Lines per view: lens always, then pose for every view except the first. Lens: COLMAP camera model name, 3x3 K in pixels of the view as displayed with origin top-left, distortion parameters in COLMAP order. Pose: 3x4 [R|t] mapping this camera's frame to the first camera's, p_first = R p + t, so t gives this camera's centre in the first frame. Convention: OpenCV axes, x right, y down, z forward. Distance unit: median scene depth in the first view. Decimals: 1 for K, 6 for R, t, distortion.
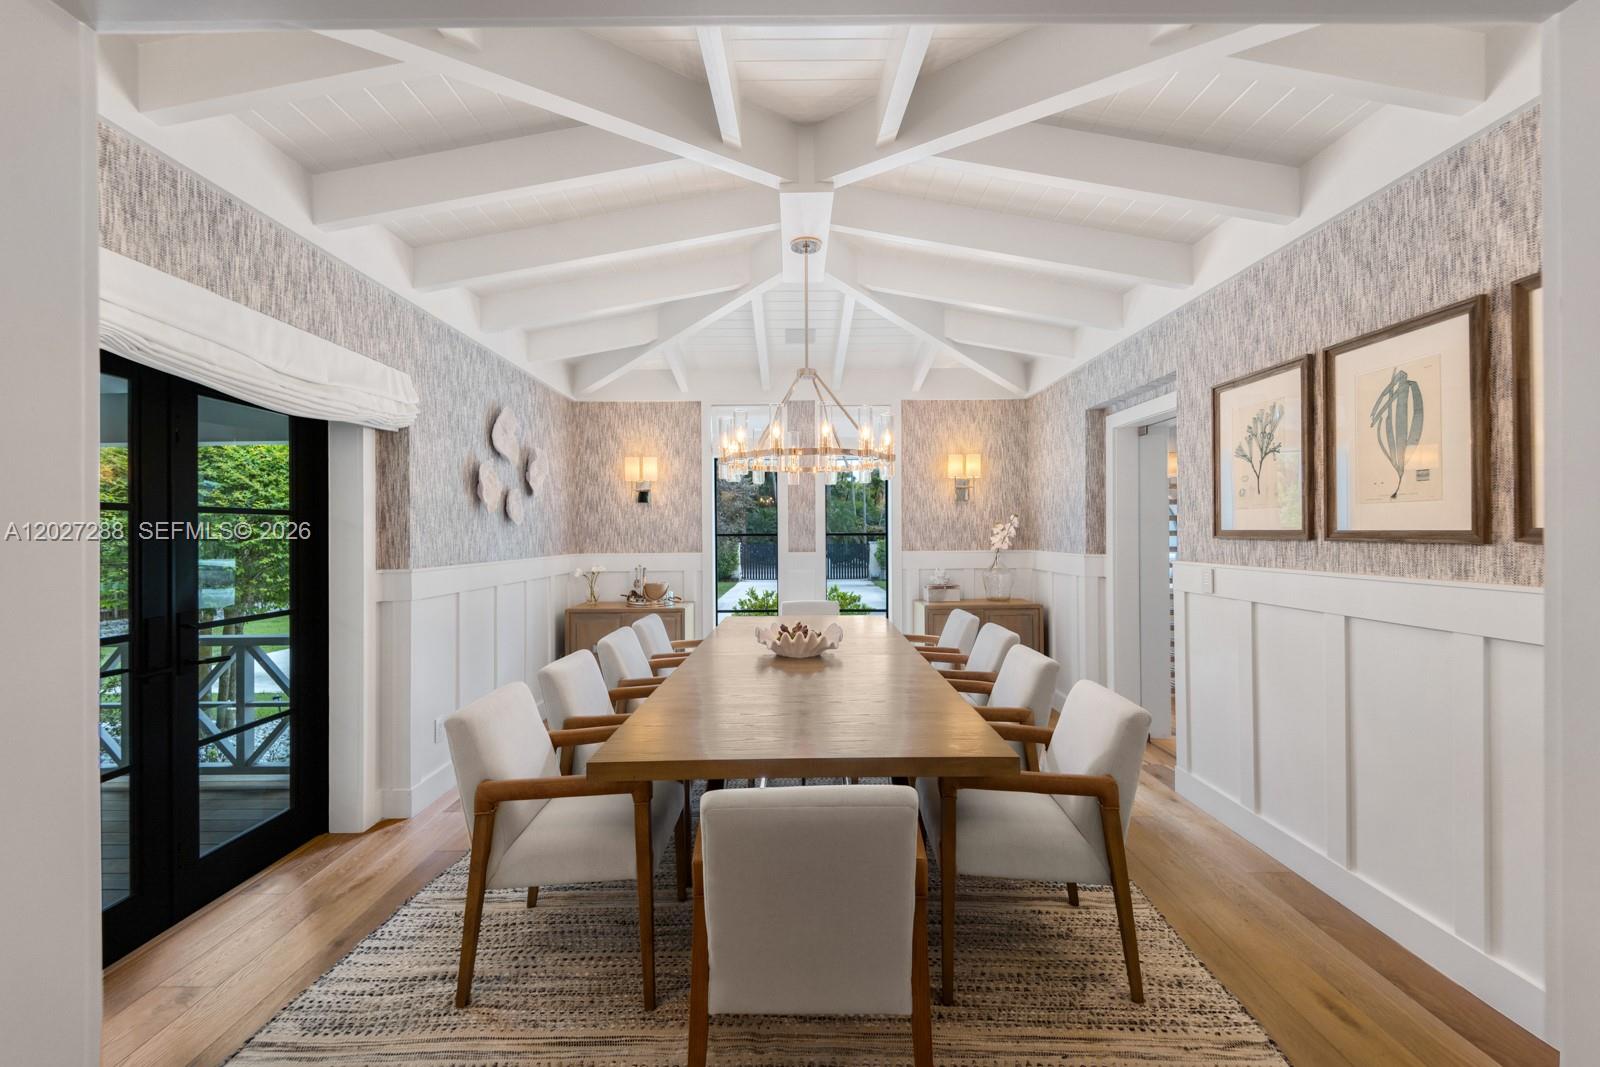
lens RADIAL K [[643.9, 0, 787.5], [0, 643.9, 532.7], [0, 0, 1]] dist [0.017889, -0.005220]
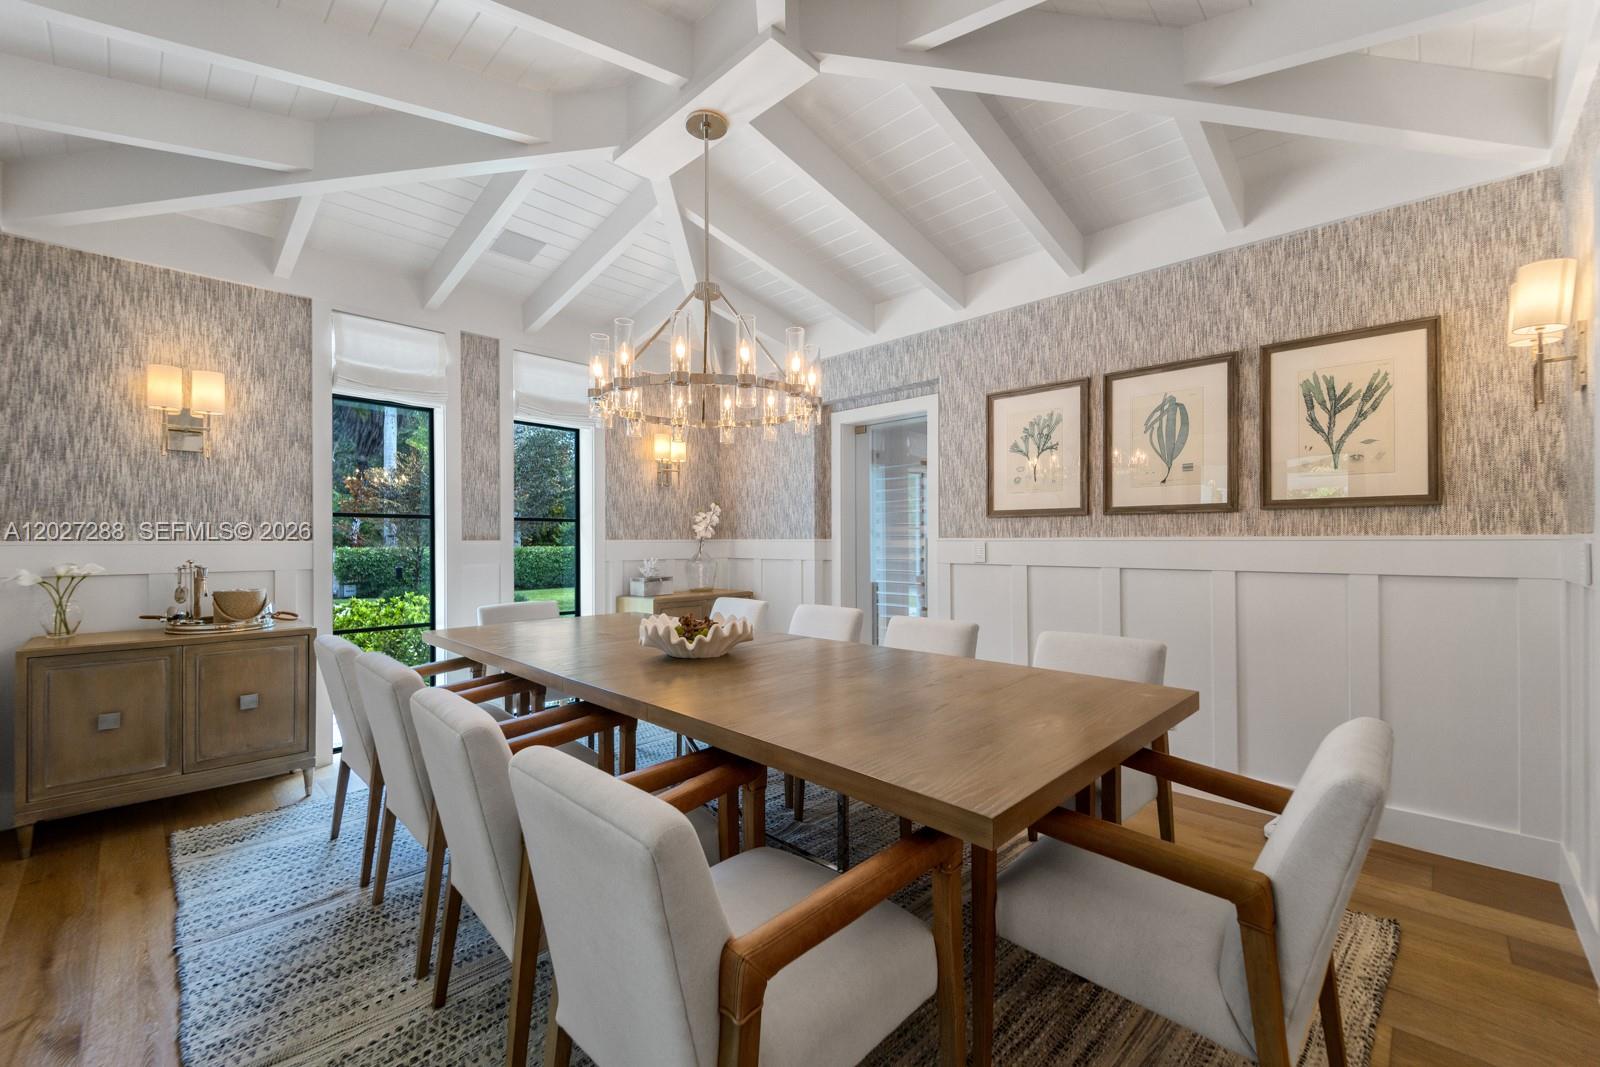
lens RADIAL K [[643.9, 0, 797.3], [0, 643.9, 539.9], [0, 0, 1]] dist [0.017889, -0.005220]
pose [[0.702478, 0.006777, 0.711674, -0.498094], [-0.004120, 0.999977, -0.005455, 0.063230], [-0.711694, 0.000900, 0.702489, 0.422986]]
